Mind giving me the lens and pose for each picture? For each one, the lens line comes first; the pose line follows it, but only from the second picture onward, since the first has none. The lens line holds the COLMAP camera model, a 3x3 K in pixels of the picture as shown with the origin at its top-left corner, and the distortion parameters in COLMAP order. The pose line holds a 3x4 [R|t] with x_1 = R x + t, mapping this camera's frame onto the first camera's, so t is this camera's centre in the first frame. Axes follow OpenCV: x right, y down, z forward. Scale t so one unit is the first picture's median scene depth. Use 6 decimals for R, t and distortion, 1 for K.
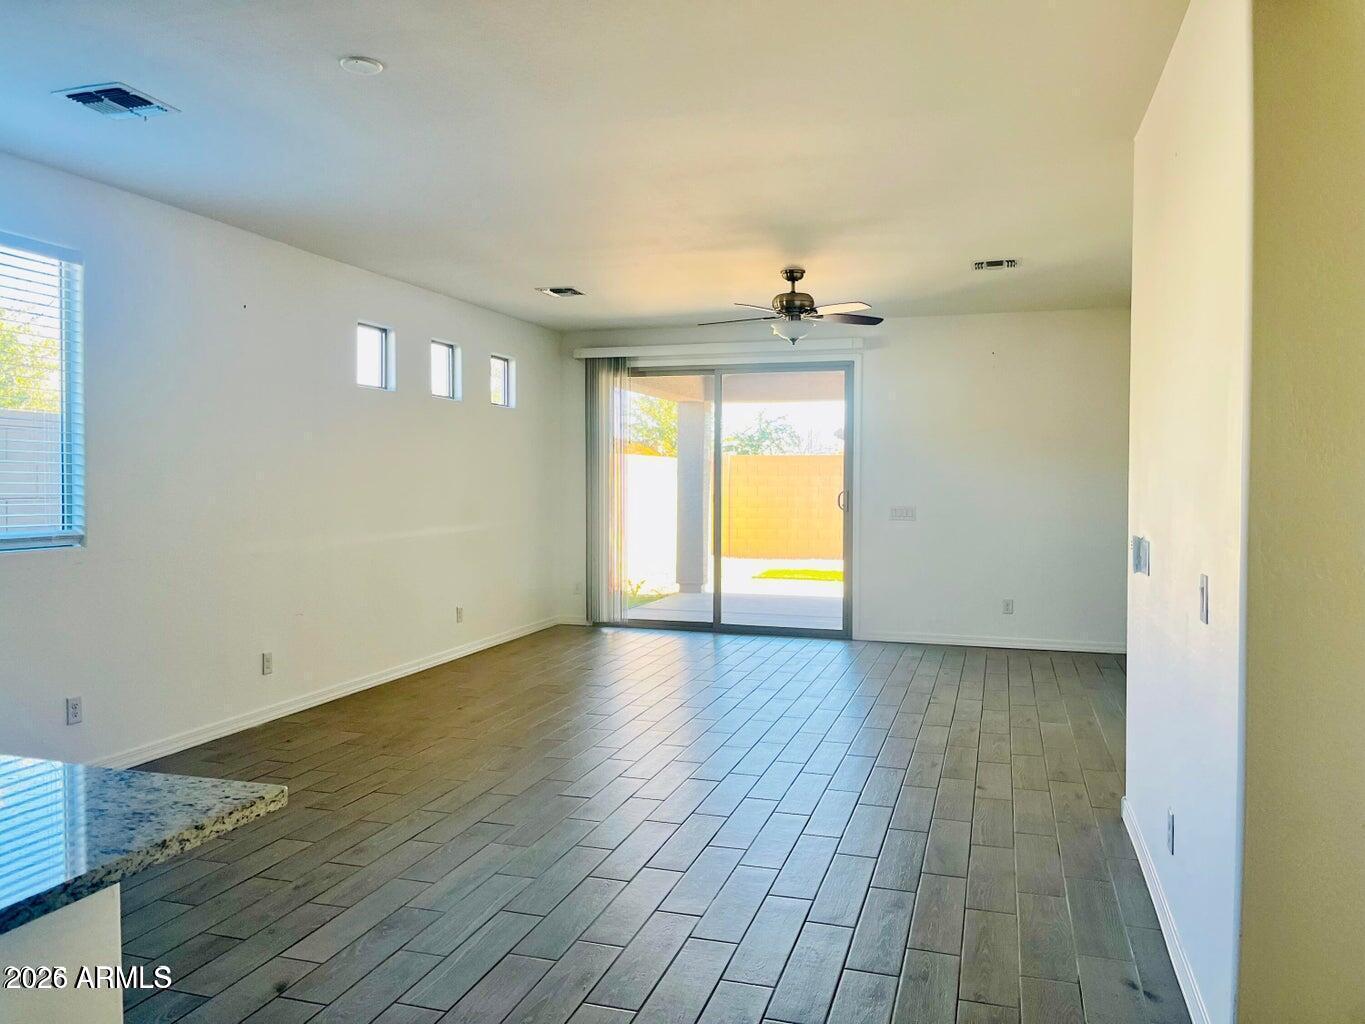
lens RADIAL K [[1040.6, 0, 680.3], [0, 1040.6, 508.2], [0, 0, 1]] dist [0.002547, -0.011593]
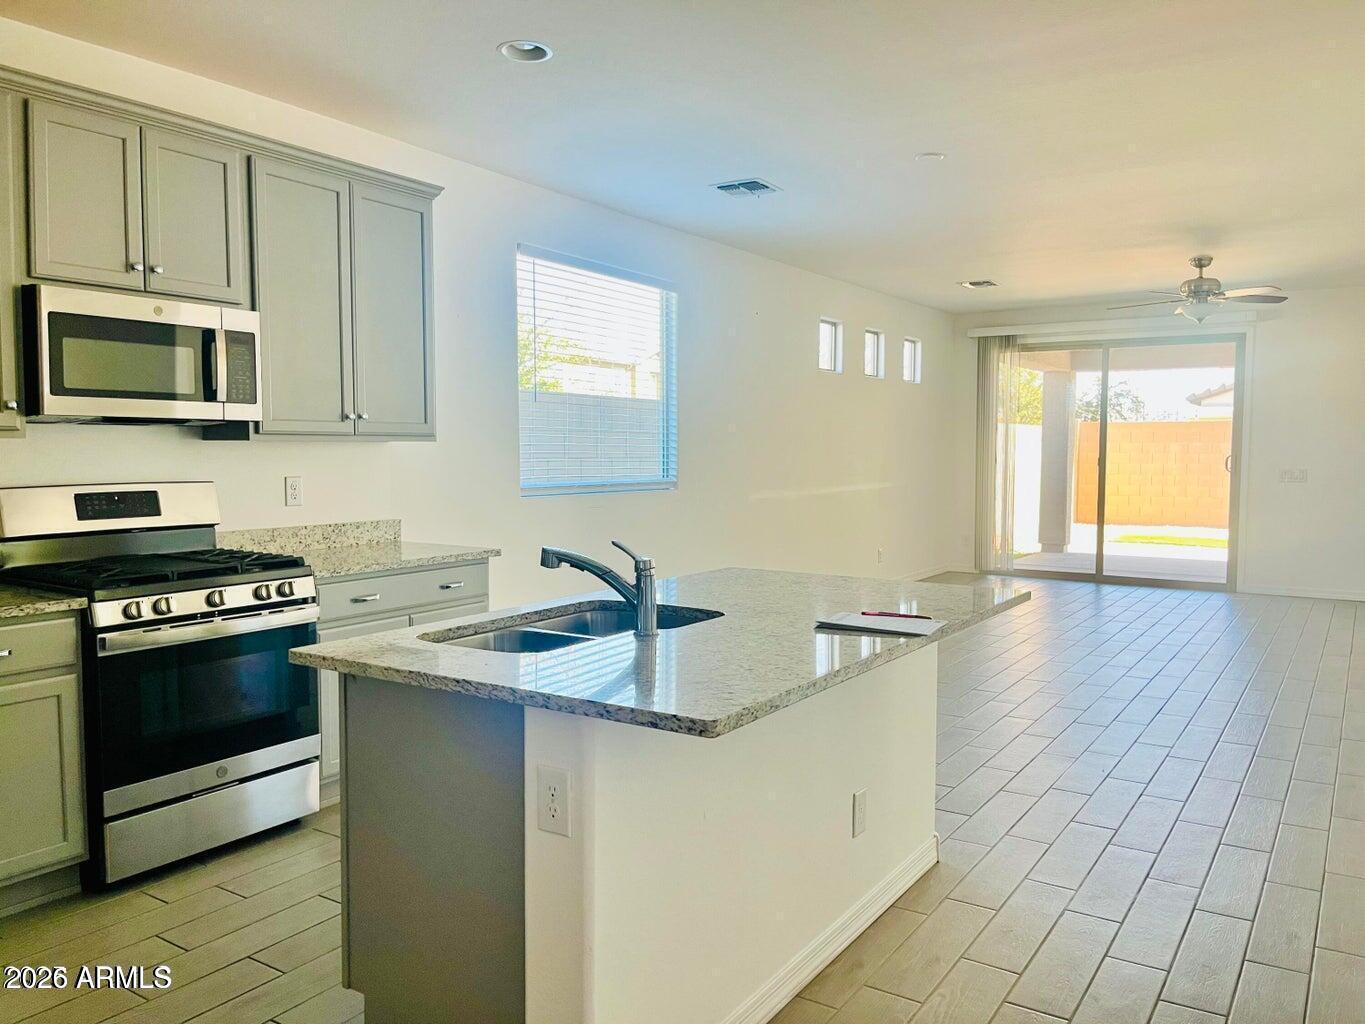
lens RADIAL K [[1040.6, 0, 684.9], [0, 1040.6, 516.5], [0, 0, 1]] dist [0.002547, -0.011593]
pose [[0.959011, 0.015697, -0.282935, -0.082044], [-0.005115, 0.999261, 0.038101, 0.010185], [0.283324, -0.035092, 0.958382, -0.200506]]
